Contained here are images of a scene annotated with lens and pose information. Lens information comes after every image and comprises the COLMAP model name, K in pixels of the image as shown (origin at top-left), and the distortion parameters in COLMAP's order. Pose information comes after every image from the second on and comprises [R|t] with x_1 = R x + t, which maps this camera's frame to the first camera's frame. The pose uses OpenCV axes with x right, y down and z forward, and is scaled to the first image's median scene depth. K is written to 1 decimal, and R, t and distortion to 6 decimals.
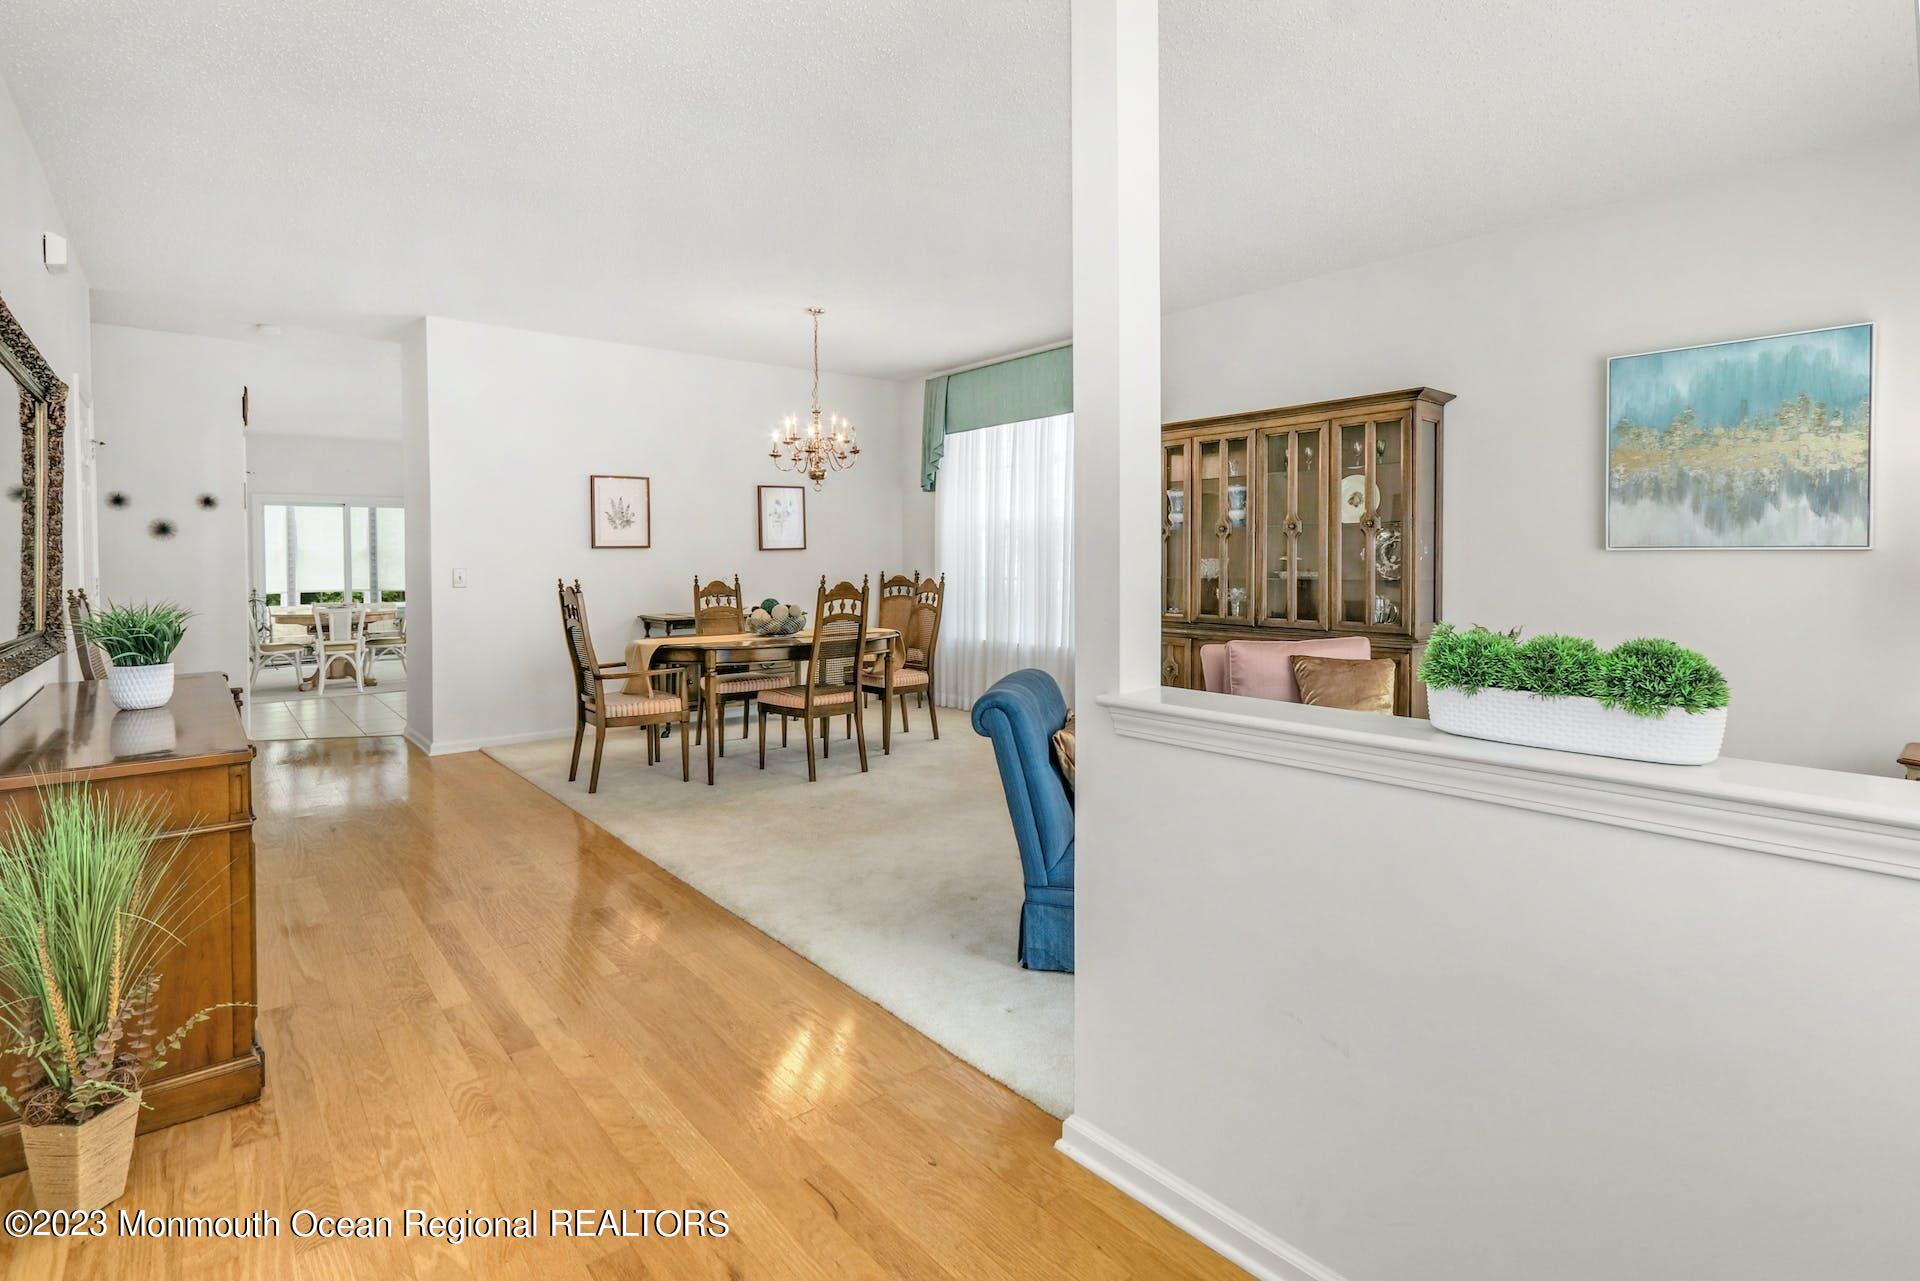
lens RADIAL K [[861.0, 0, 869.0], [0, 861.0, 570.2], [0, 0, 1]] dist [0.020042, 0.000170]
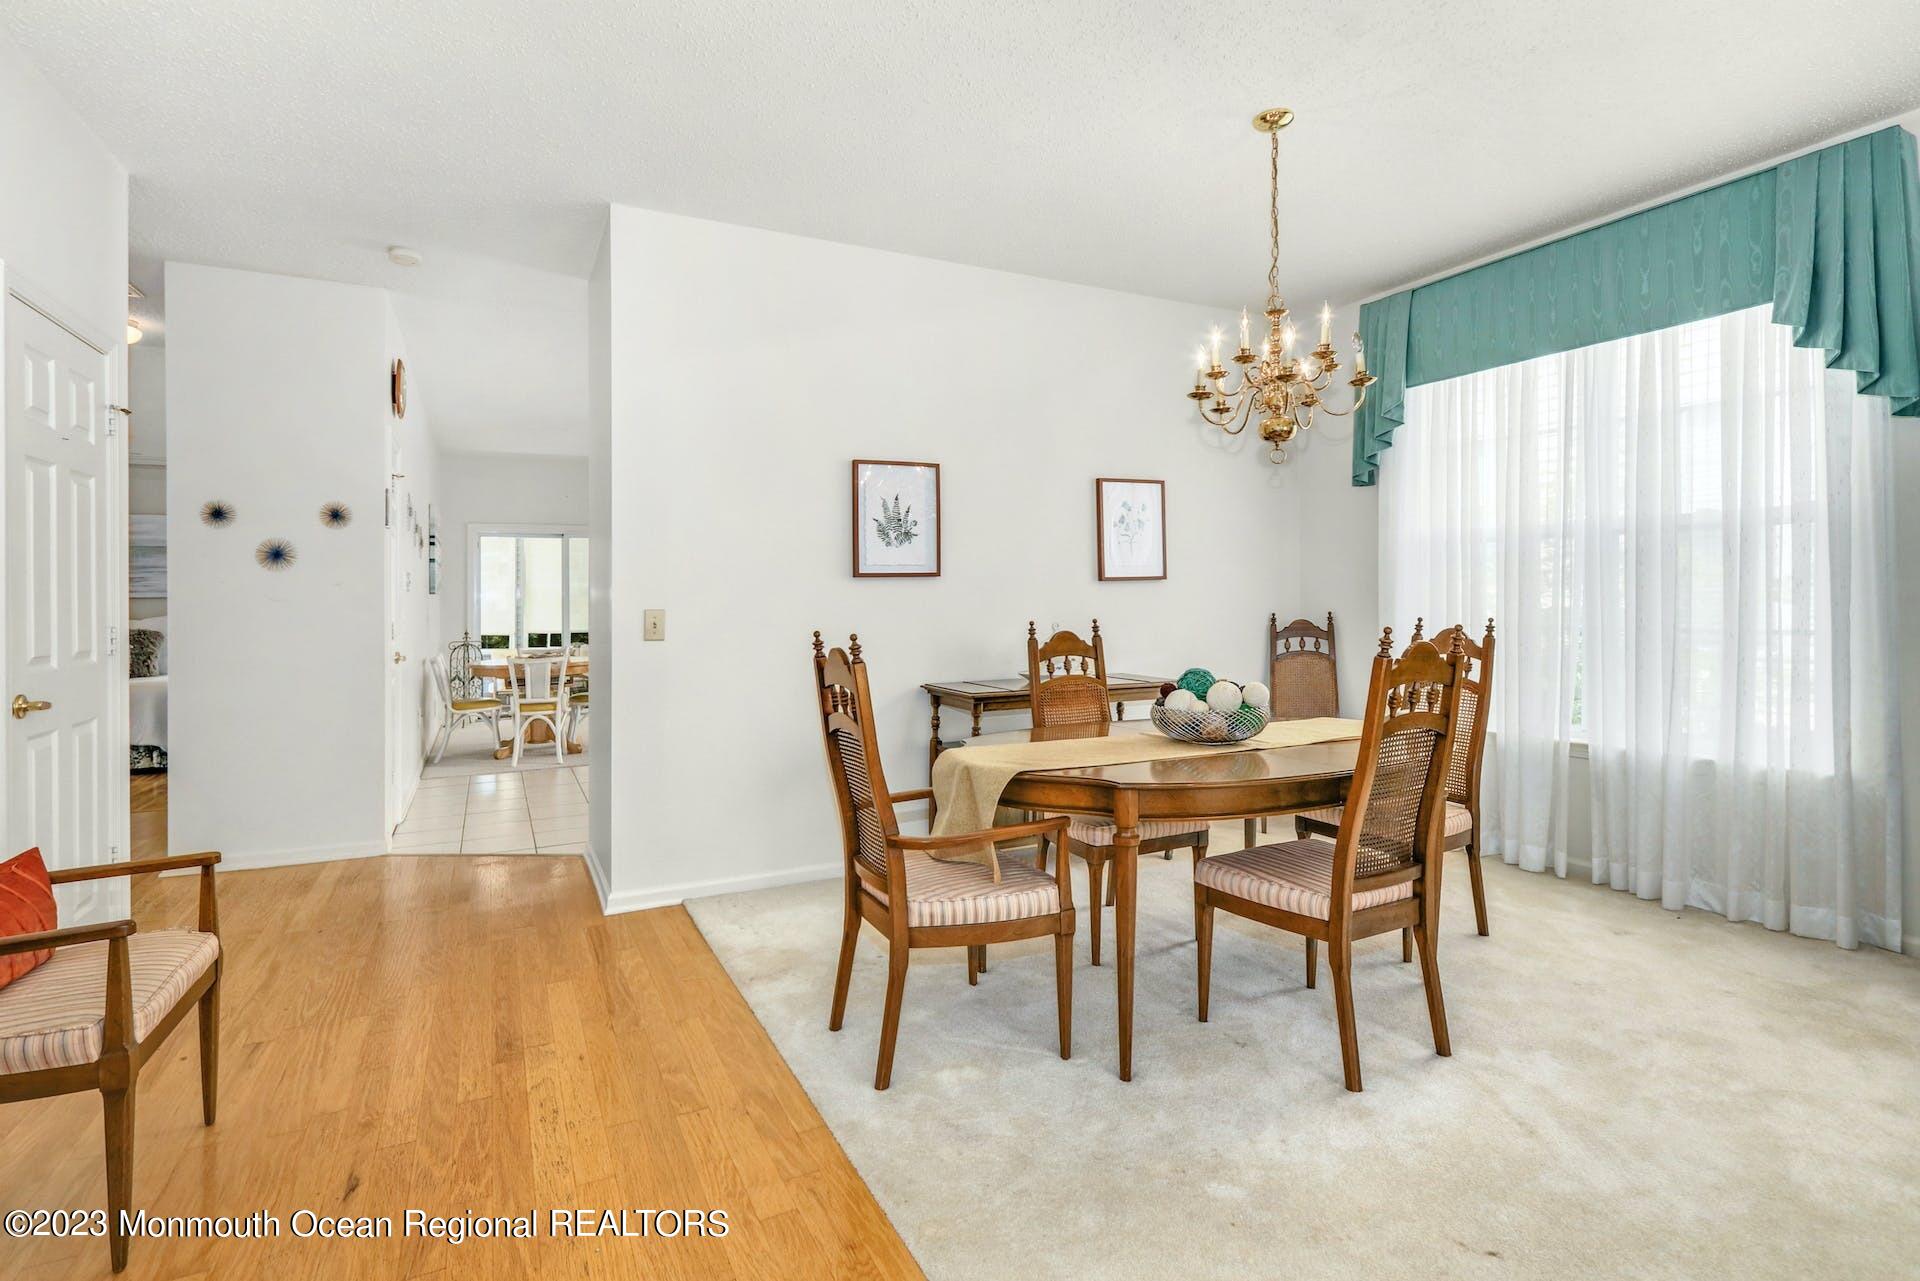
lens RADIAL K [[1038.6, 0, 946.5], [0, 1038.6, 586.7], [0, 0, 1]] dist [-0.004848, 0.001785]
pose [[0.980887, -0.004582, -0.194523, -0.116494], [0.000362, 0.999764, -0.021727, -0.002165], [0.194576, 0.021242, 0.980657, 0.296416]]
